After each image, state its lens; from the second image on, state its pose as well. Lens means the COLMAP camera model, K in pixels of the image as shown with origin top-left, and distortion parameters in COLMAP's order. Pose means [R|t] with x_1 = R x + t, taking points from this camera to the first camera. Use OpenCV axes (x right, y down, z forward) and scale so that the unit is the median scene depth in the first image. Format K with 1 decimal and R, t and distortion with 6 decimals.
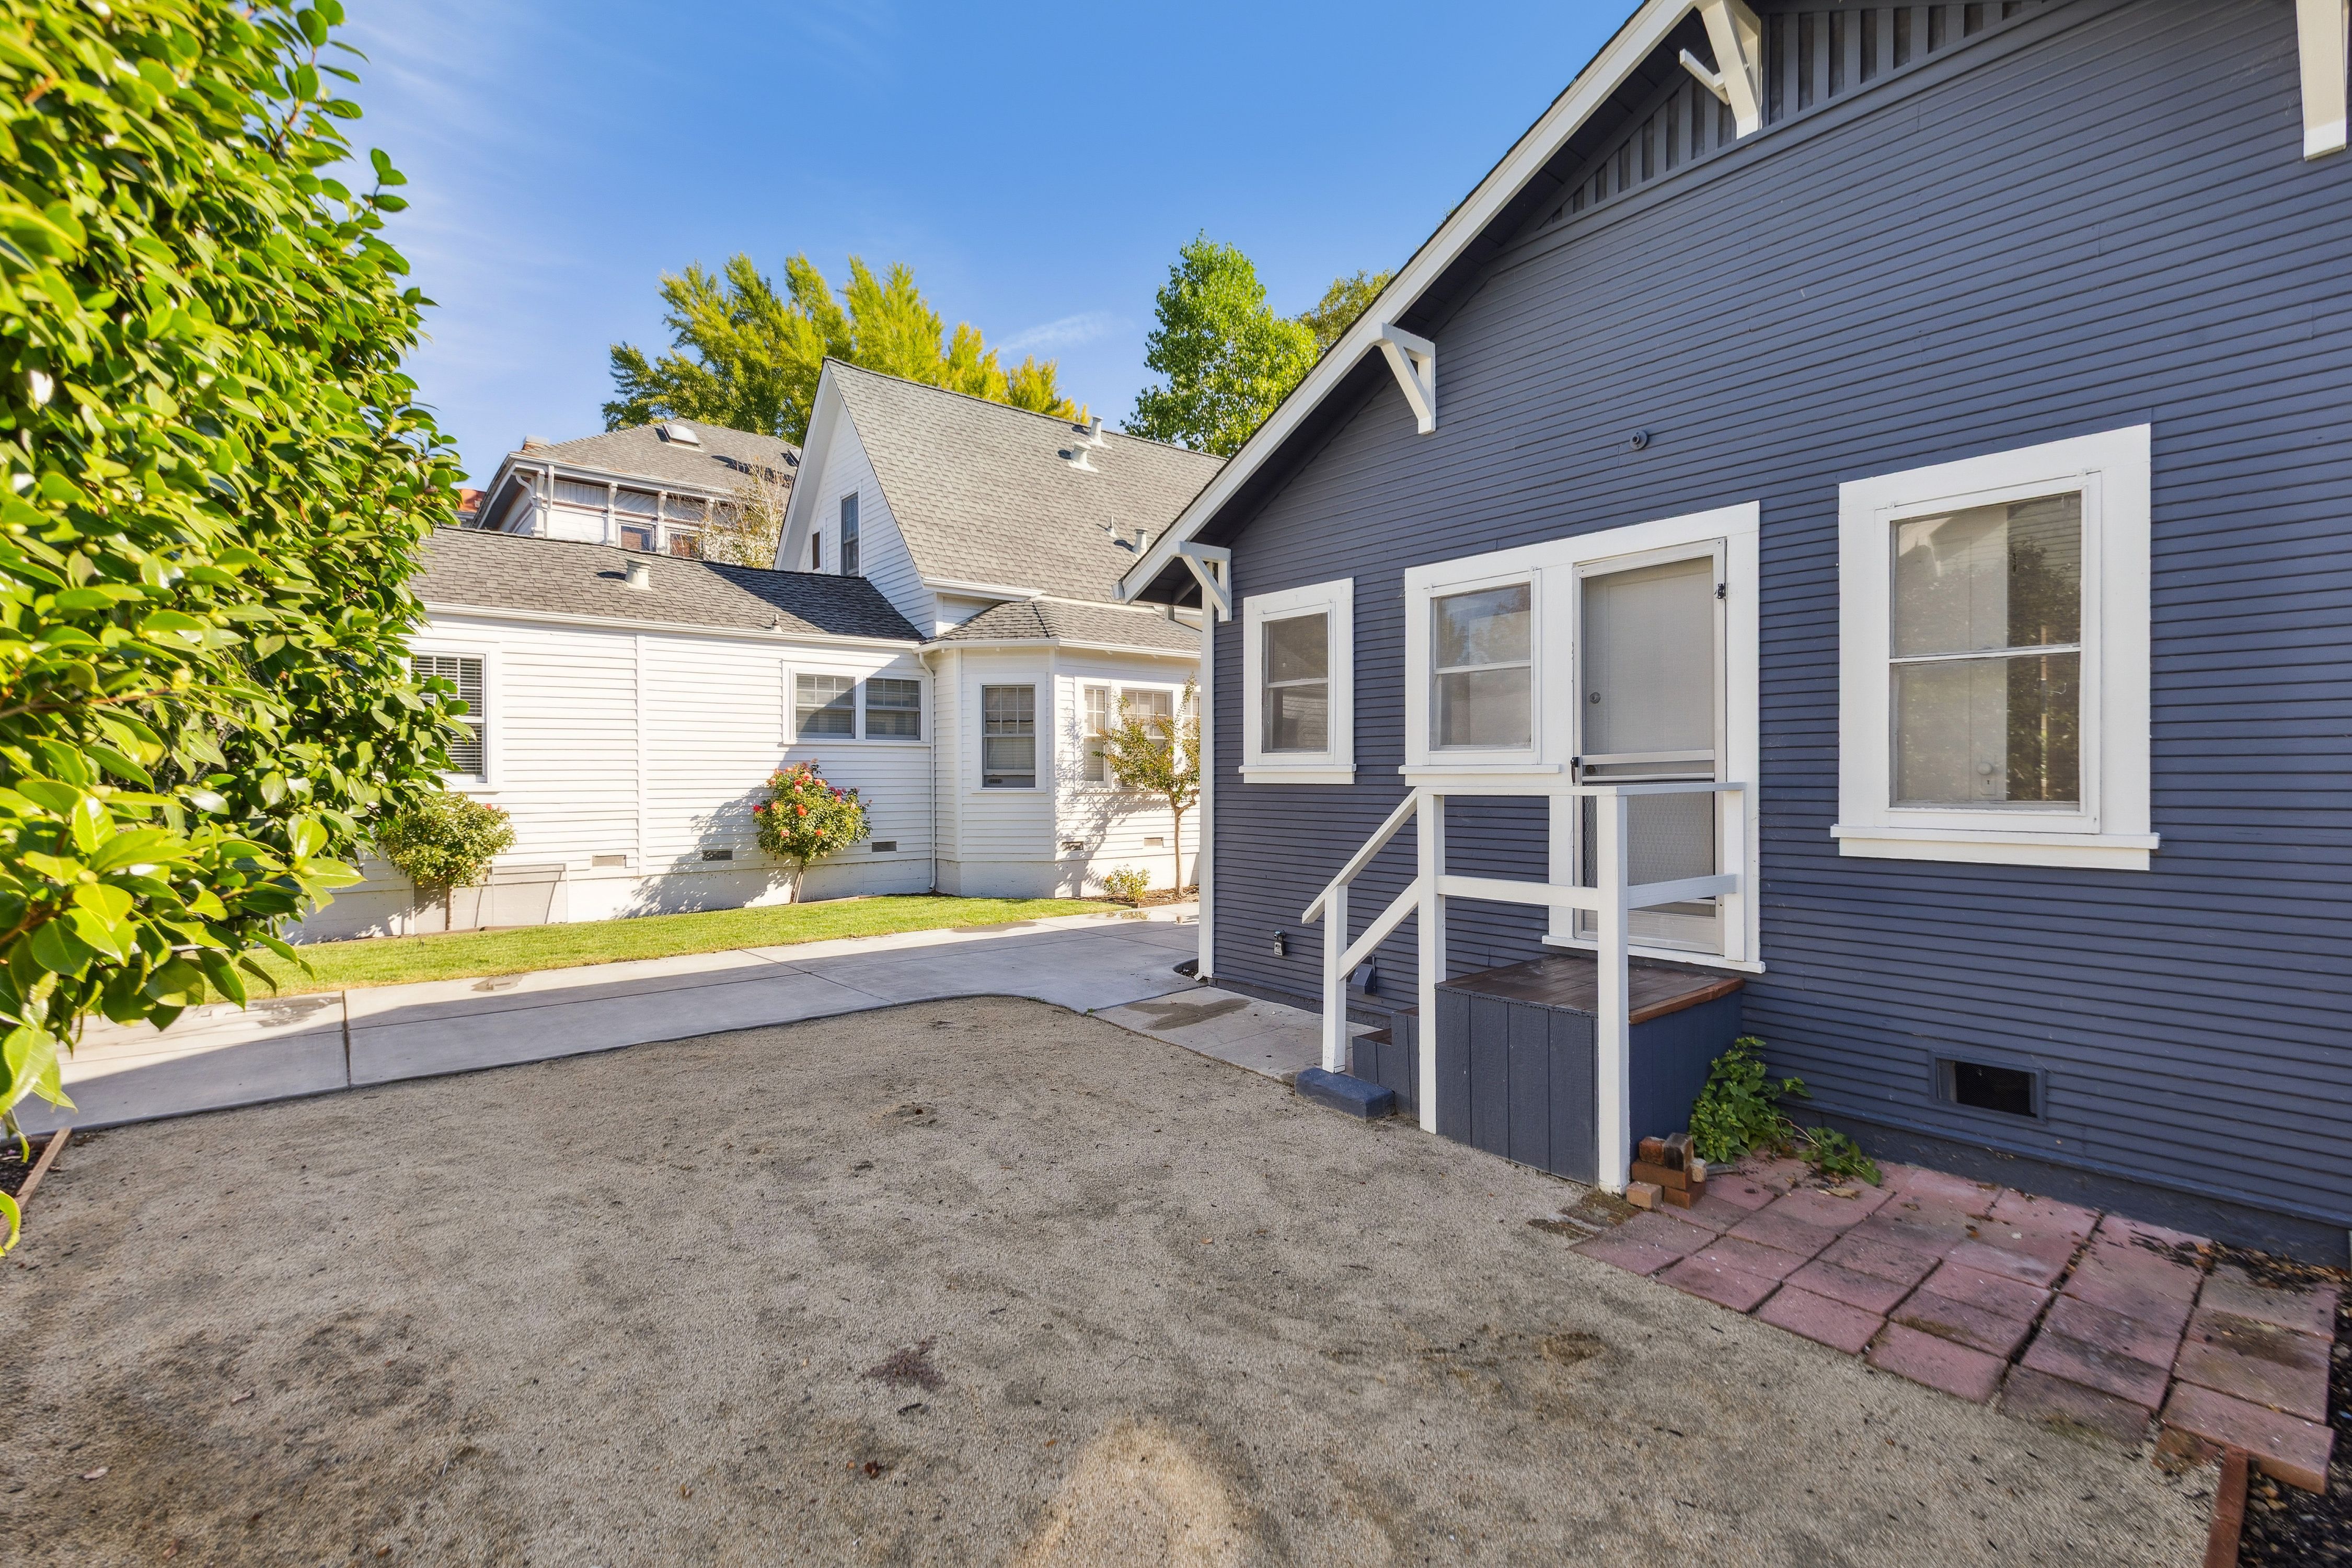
lens RADIAL K [[1052.5, 0, 1180.6], [0, 1052.5, 778.4], [0, 0, 1]] dist [-0.000785, -0.000564]
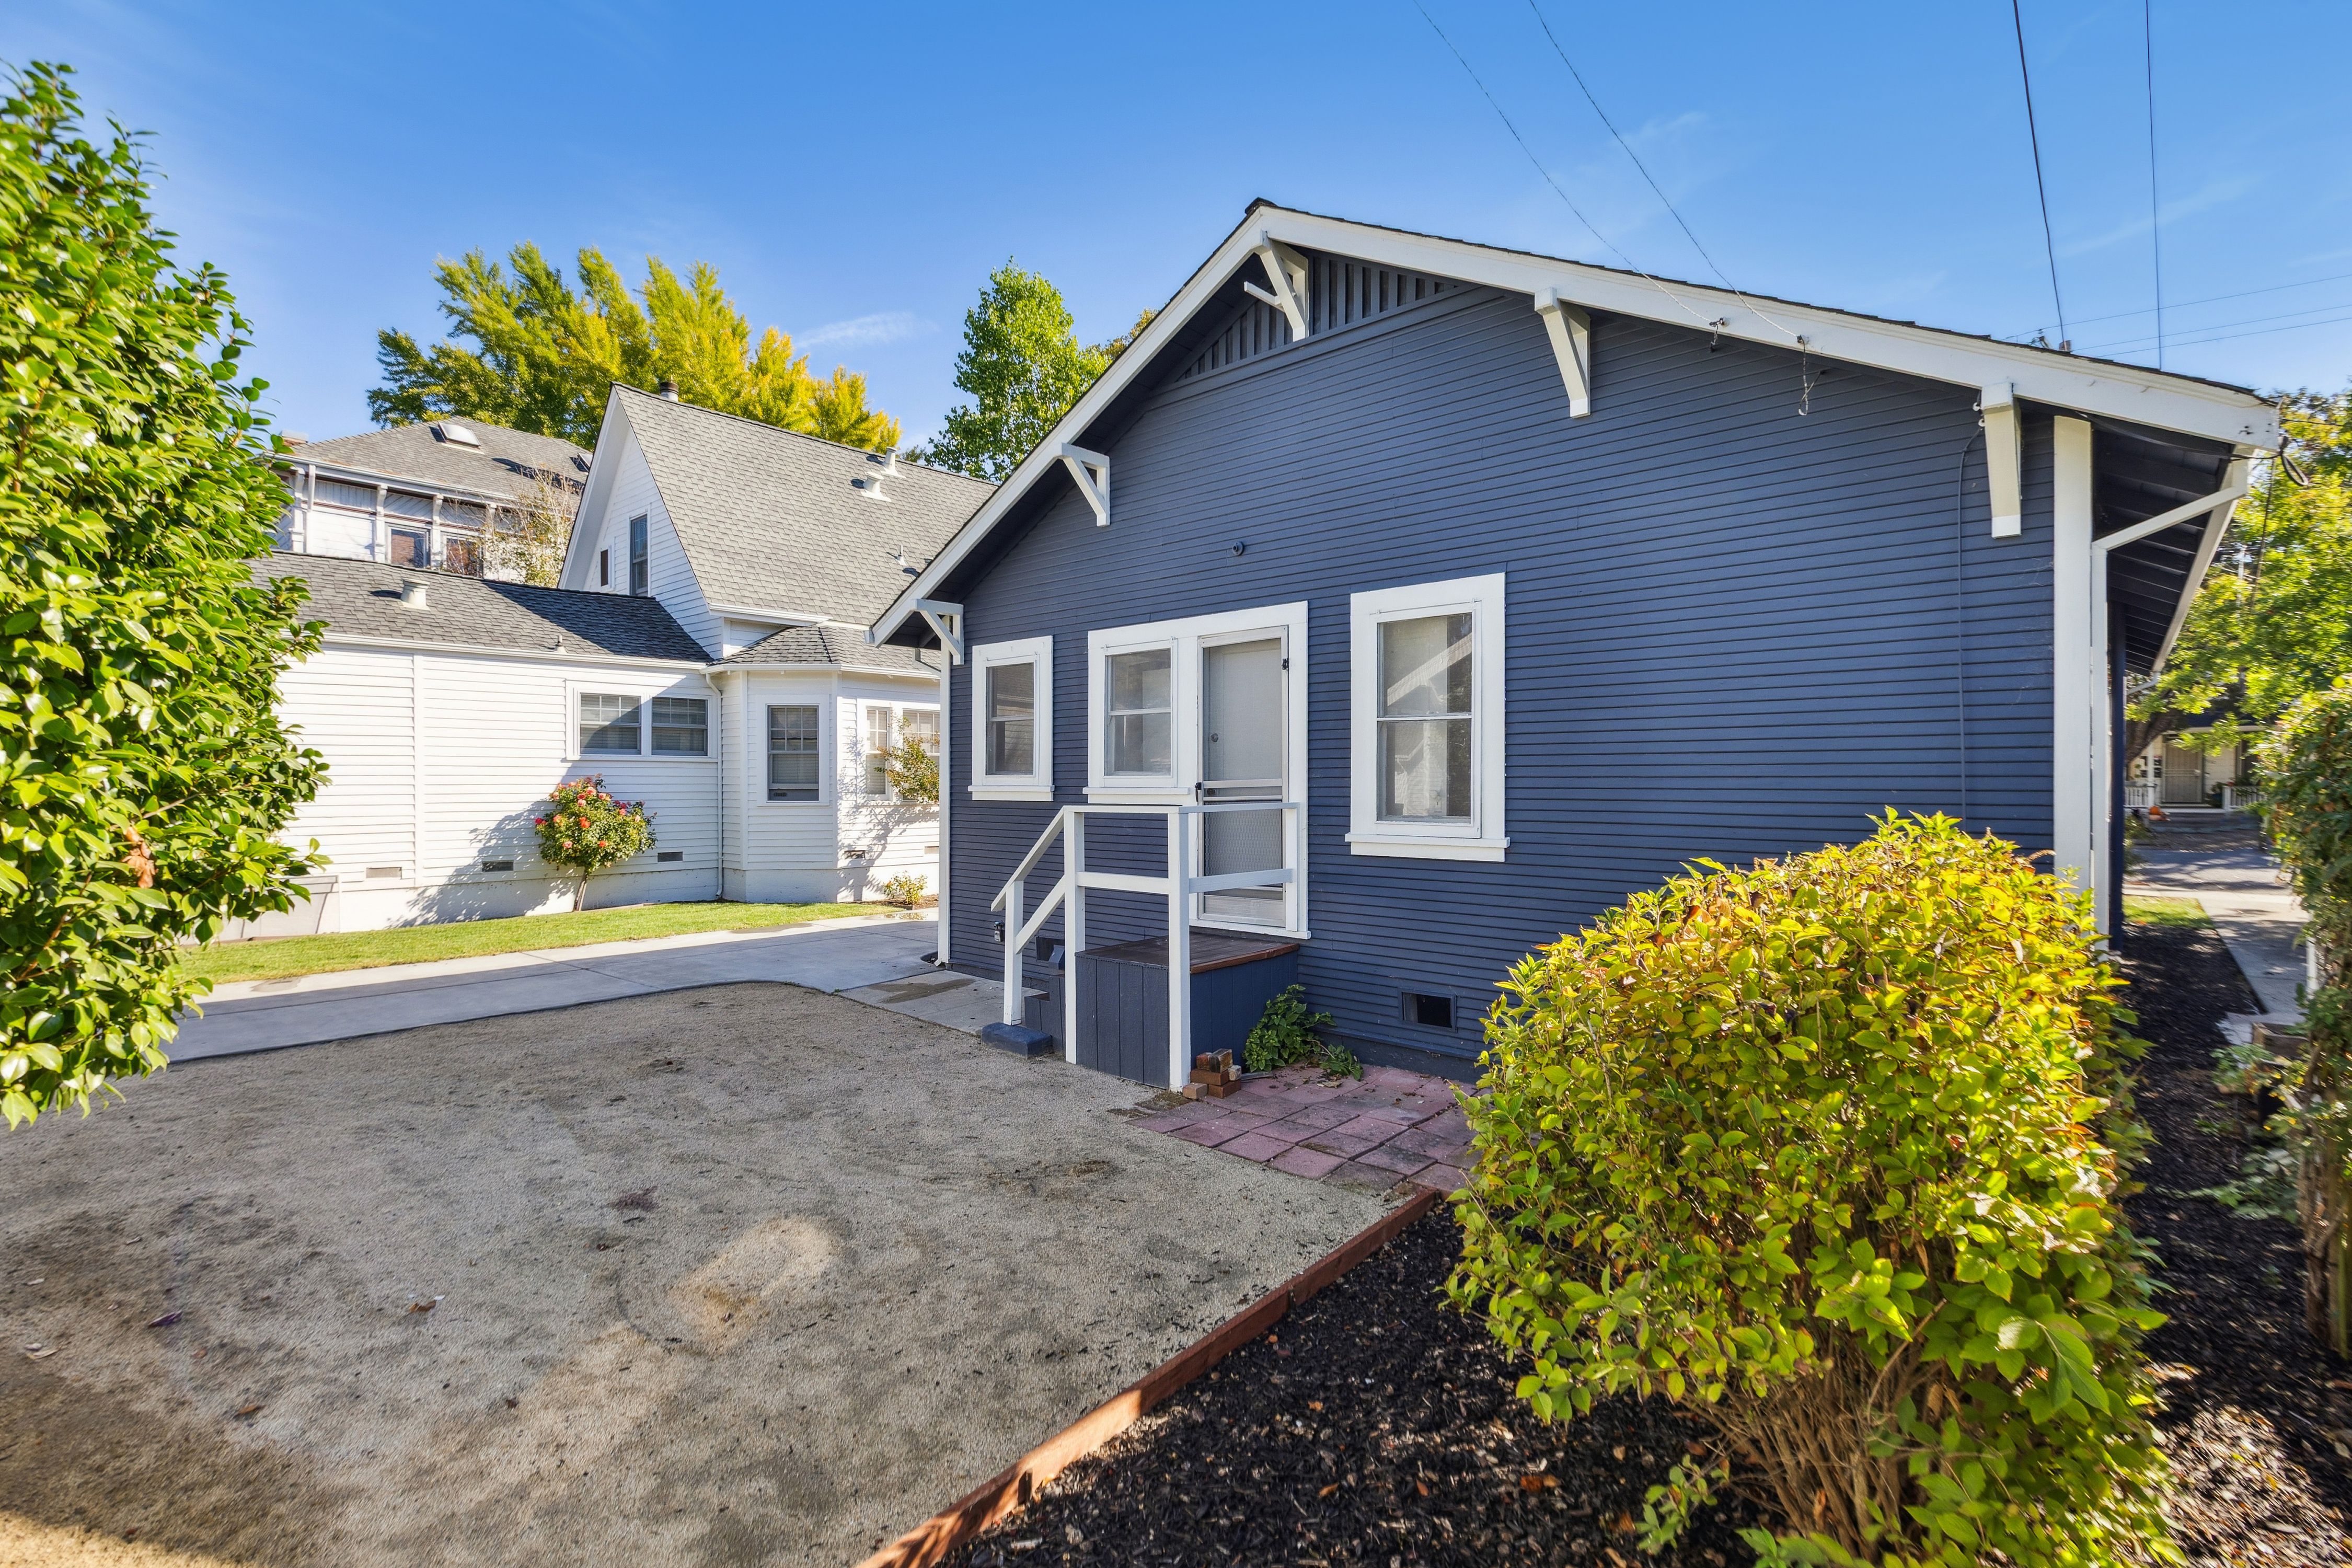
lens RADIAL K [[1052.5, 0, 1173.3], [0, 1052.5, 782.1], [0, 0, 1]] dist [-0.000785, -0.000564]
pose [[0.987897, 0.002211, 0.155098, 0.147489], [-0.001494, 0.999988, -0.004736, -0.015707], [-0.155107, 0.004447, 0.987888, -0.332531]]
